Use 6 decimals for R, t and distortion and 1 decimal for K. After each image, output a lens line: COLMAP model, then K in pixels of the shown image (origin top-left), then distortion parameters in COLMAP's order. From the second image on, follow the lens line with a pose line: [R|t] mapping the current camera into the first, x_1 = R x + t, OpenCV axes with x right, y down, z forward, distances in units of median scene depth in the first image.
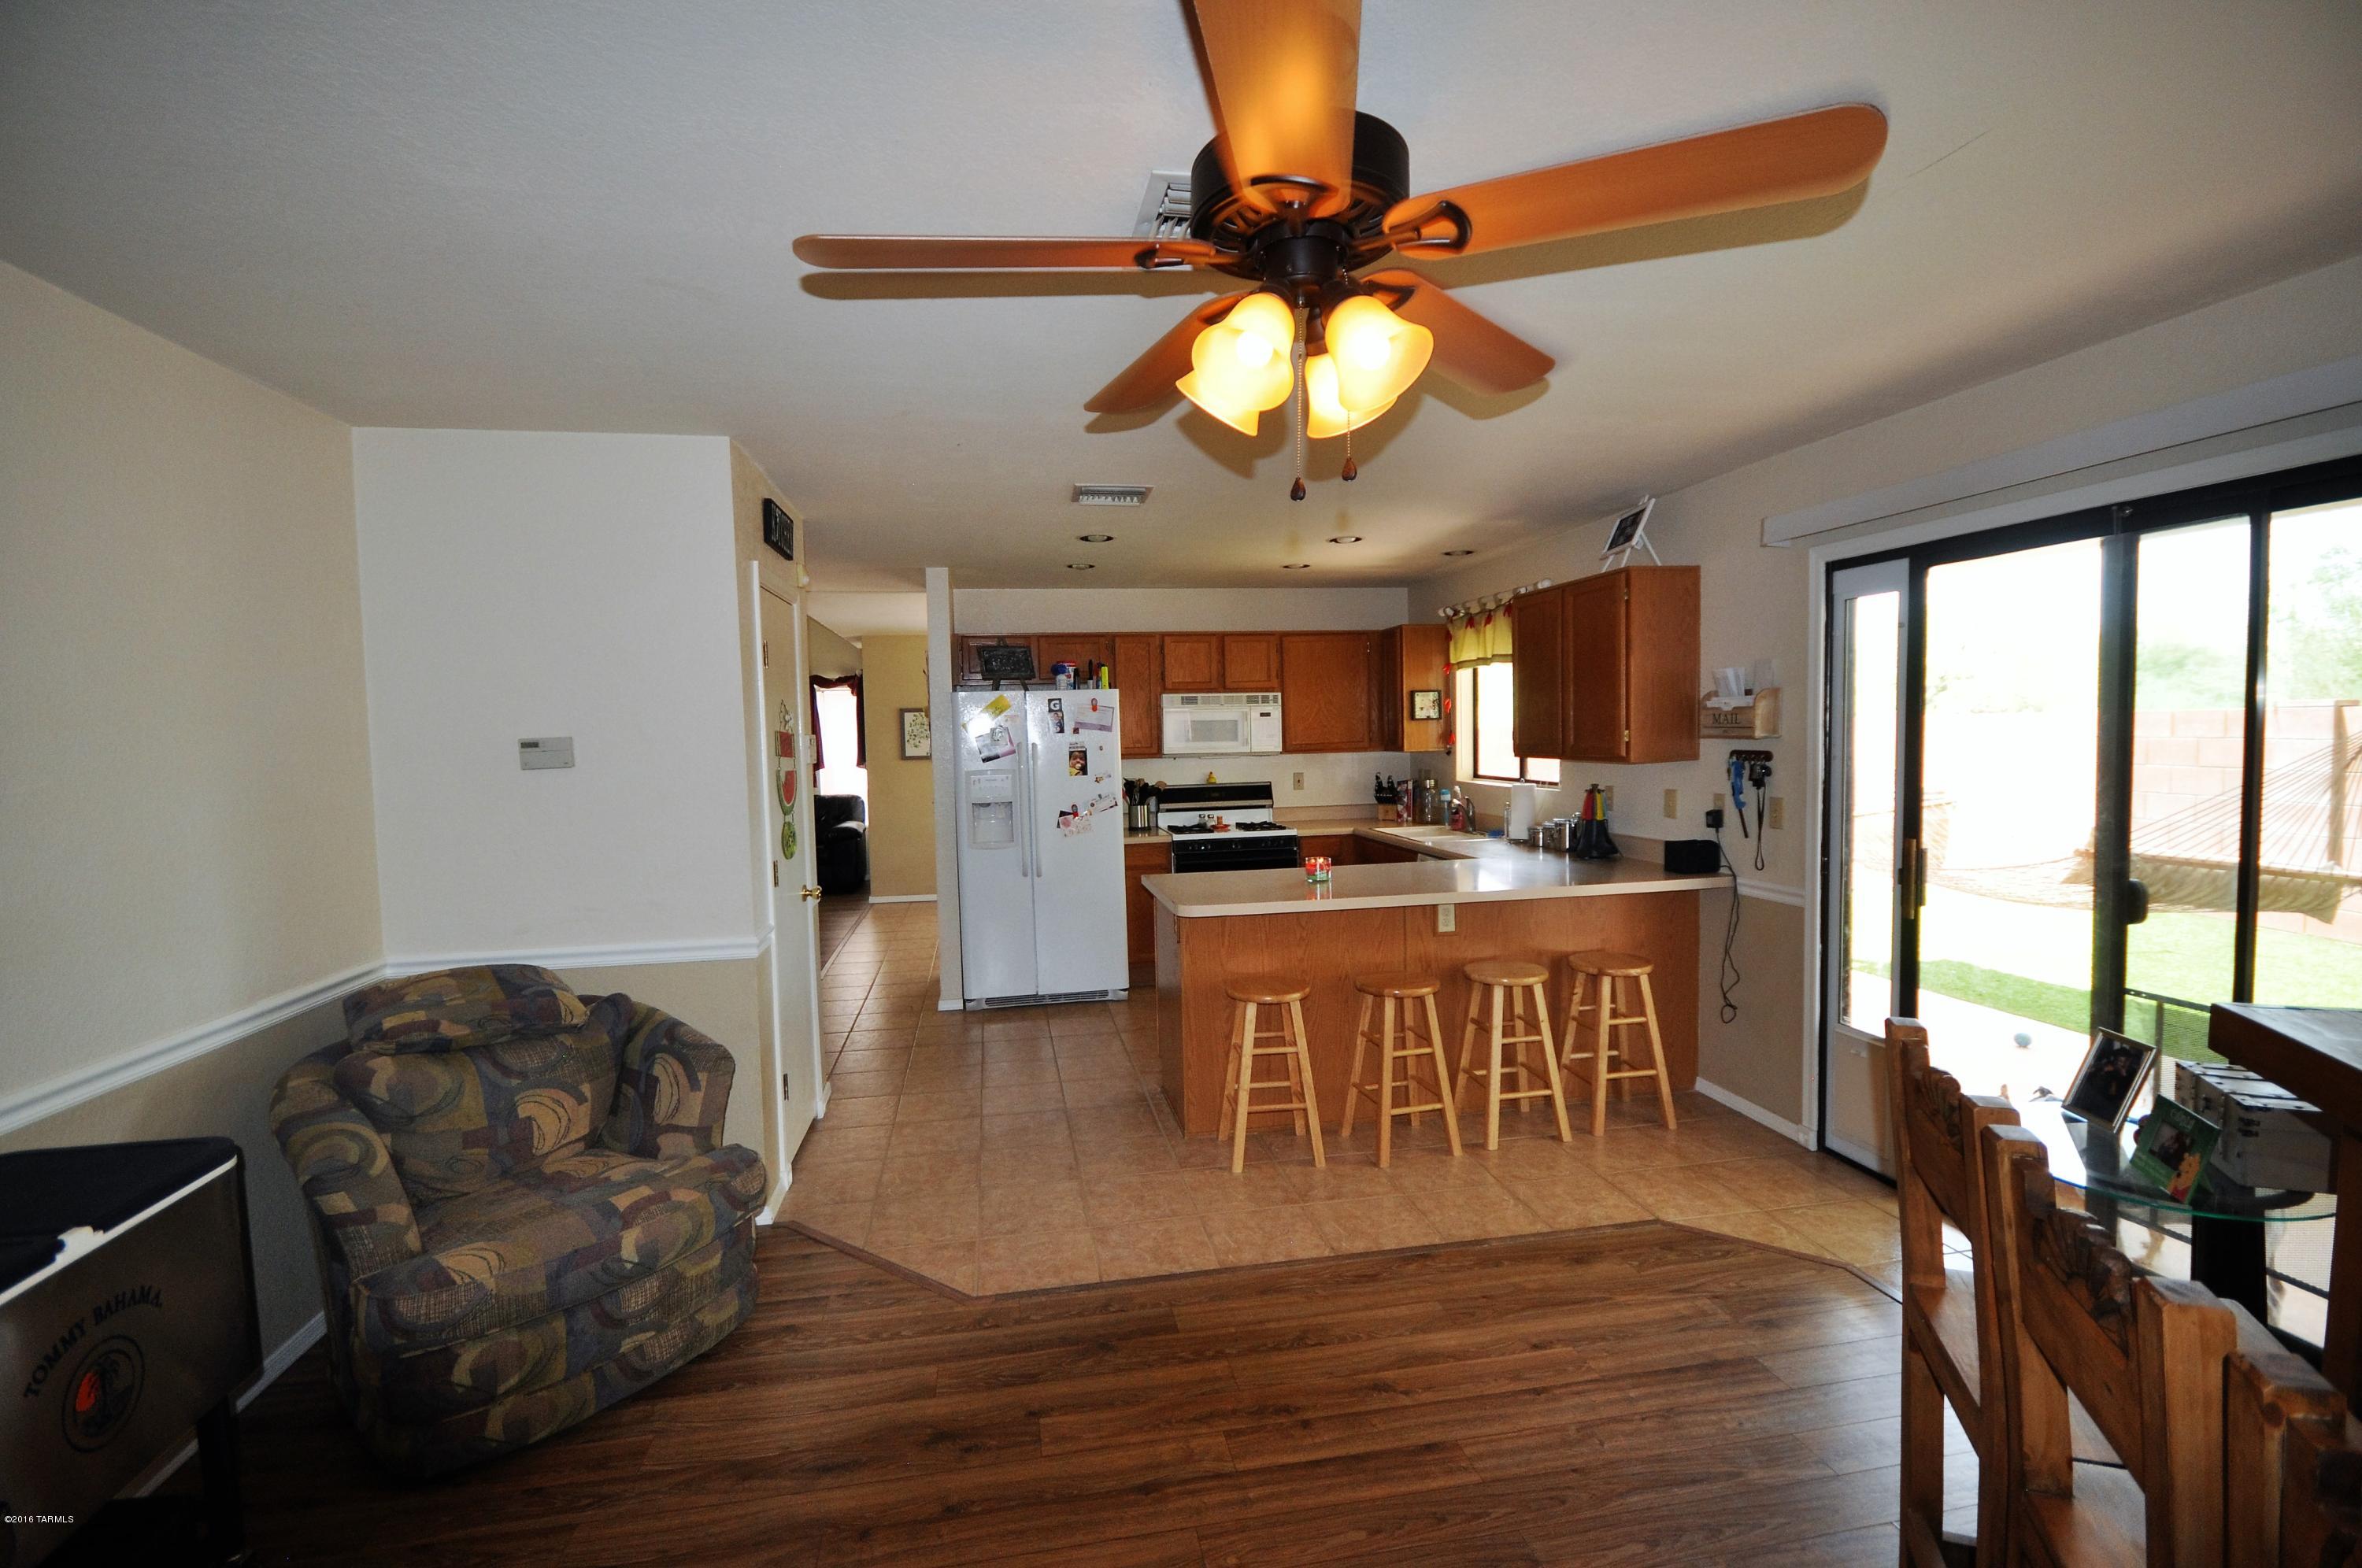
lens RADIAL K [[1047.5, 0, 1181.0], [0, 1047.5, 784.0], [0, 0, 1]] dist [-0.000586, -0.000279]
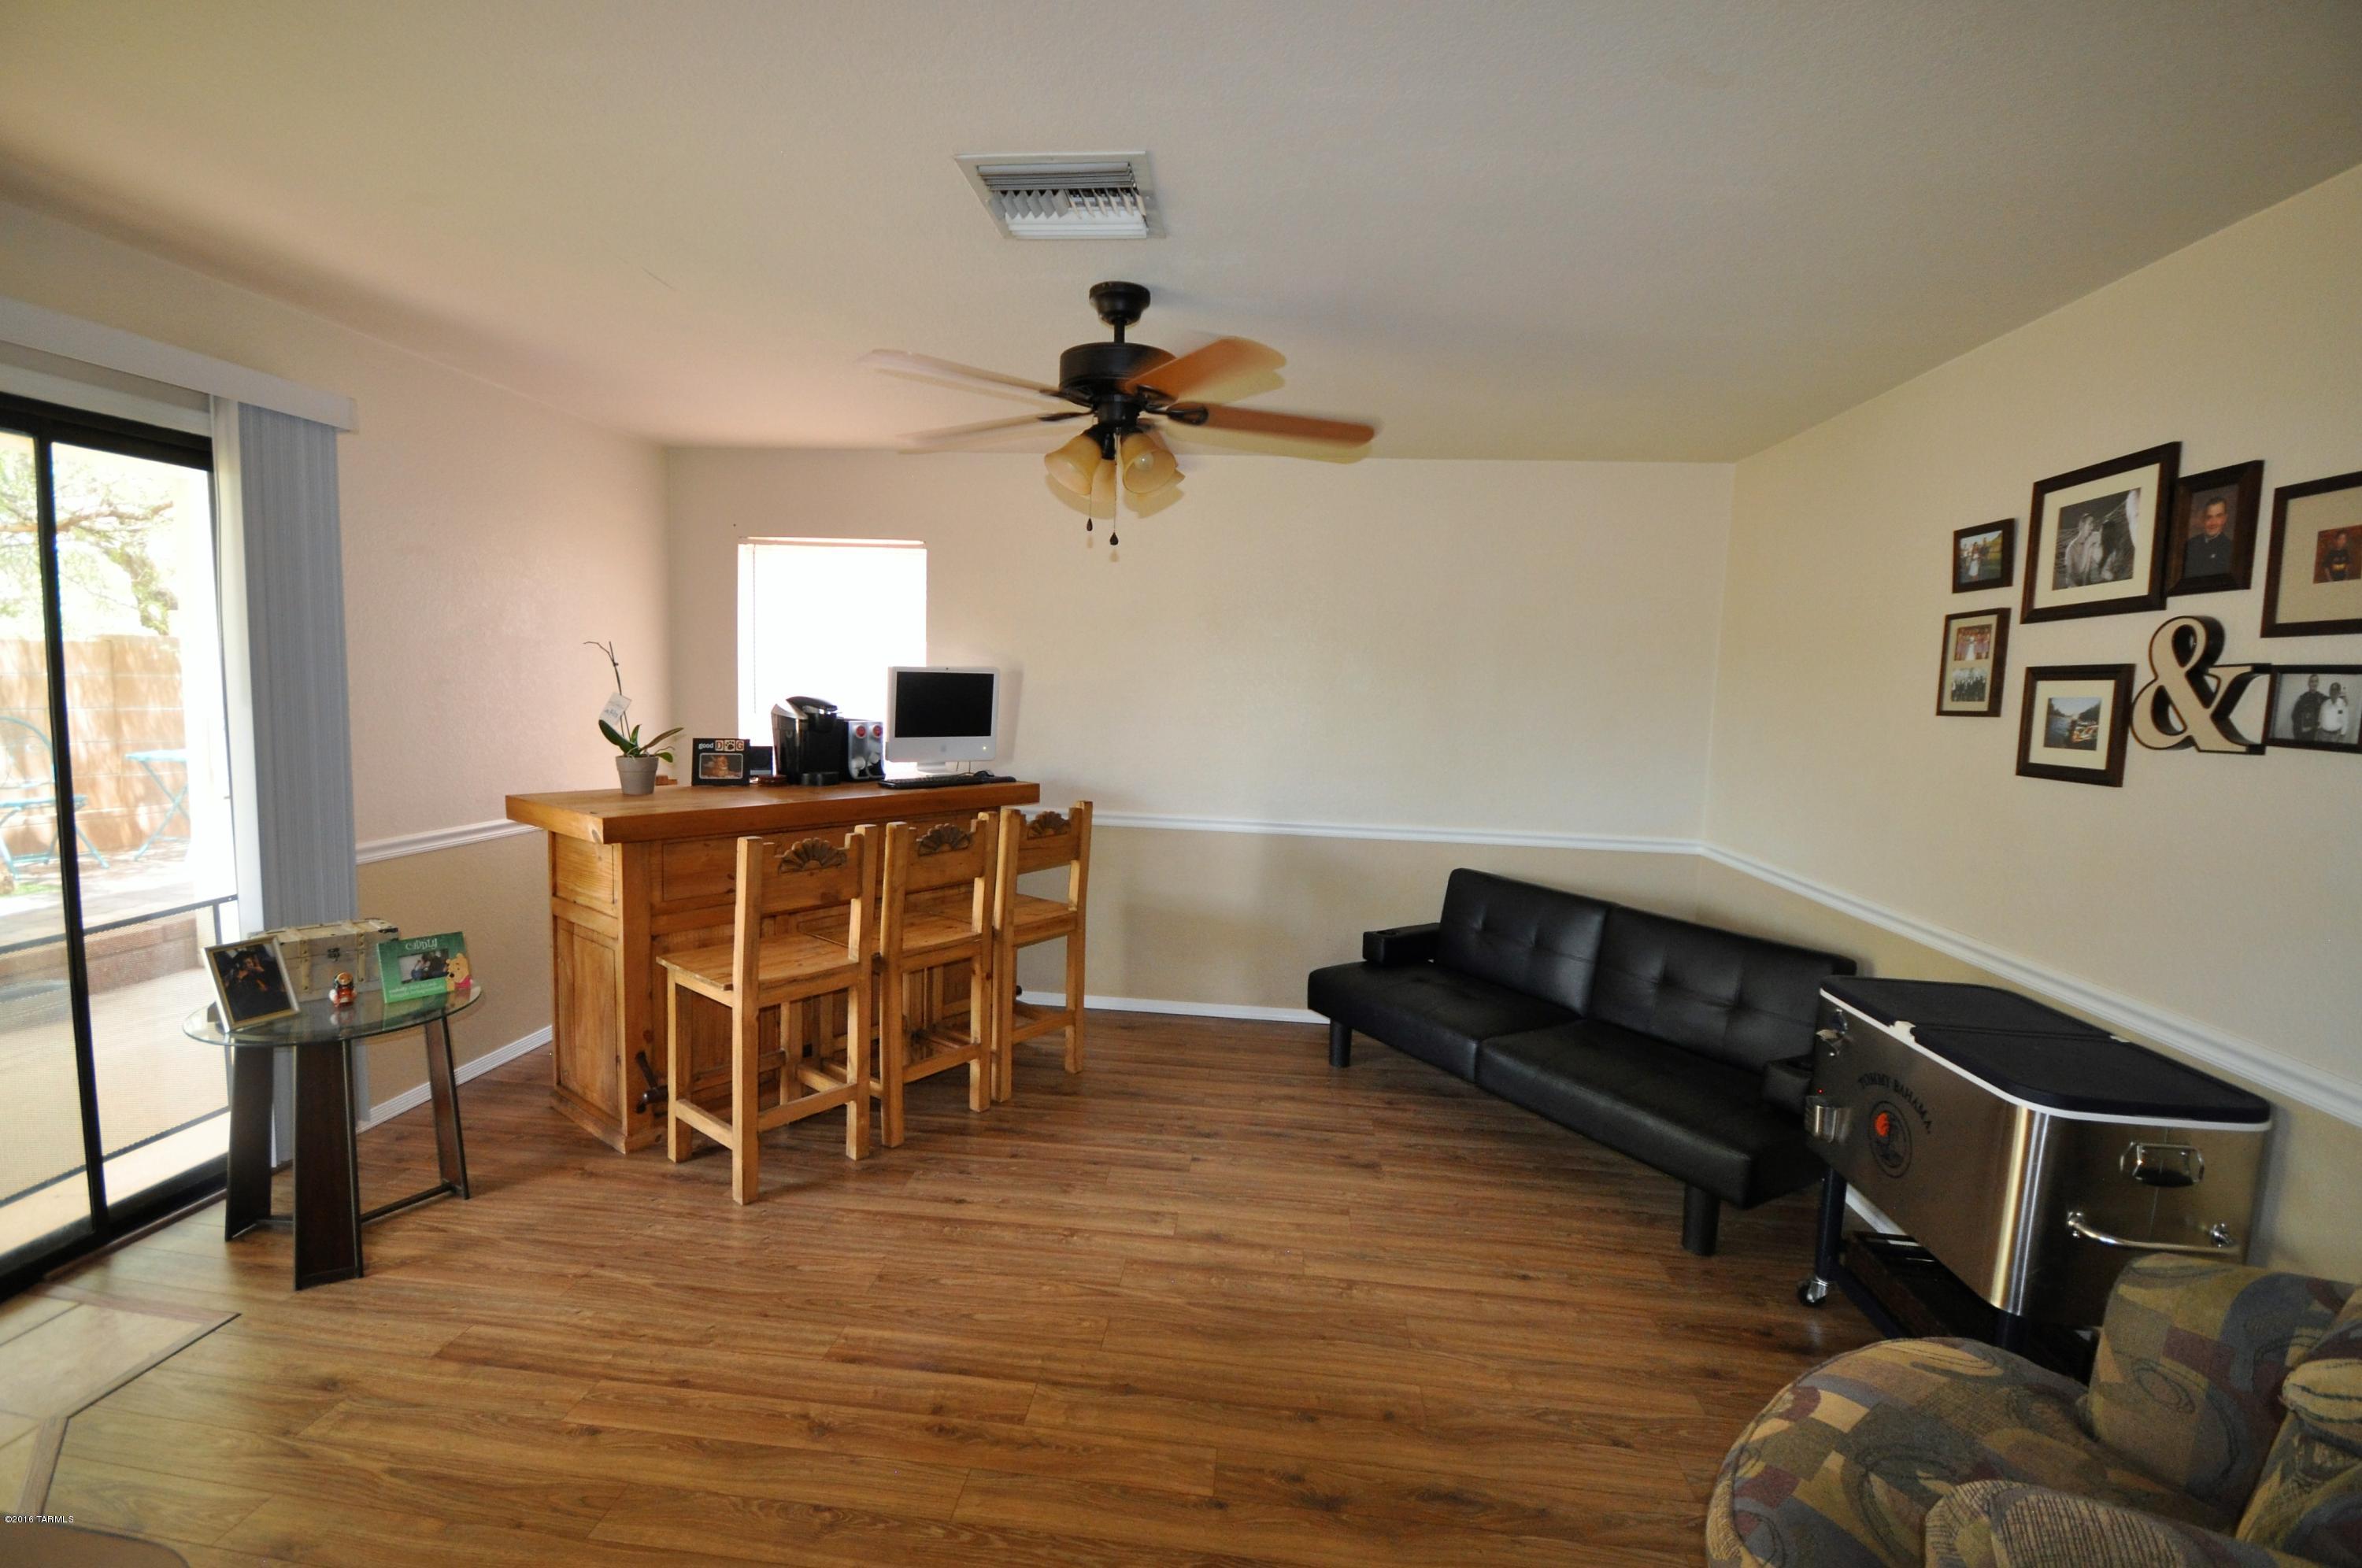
lens RADIAL K [[1047.5, 0, 1181.0], [0, 1047.5, 784.0], [0, 0, 1]] dist [-0.000586, -0.000279]
pose [[-0.960240, -0.037100, 0.276698, -0.447488], [0.001540, 0.990412, 0.138139, -0.092512], [-0.279170, 0.133072, -0.950976, 2.407601]]
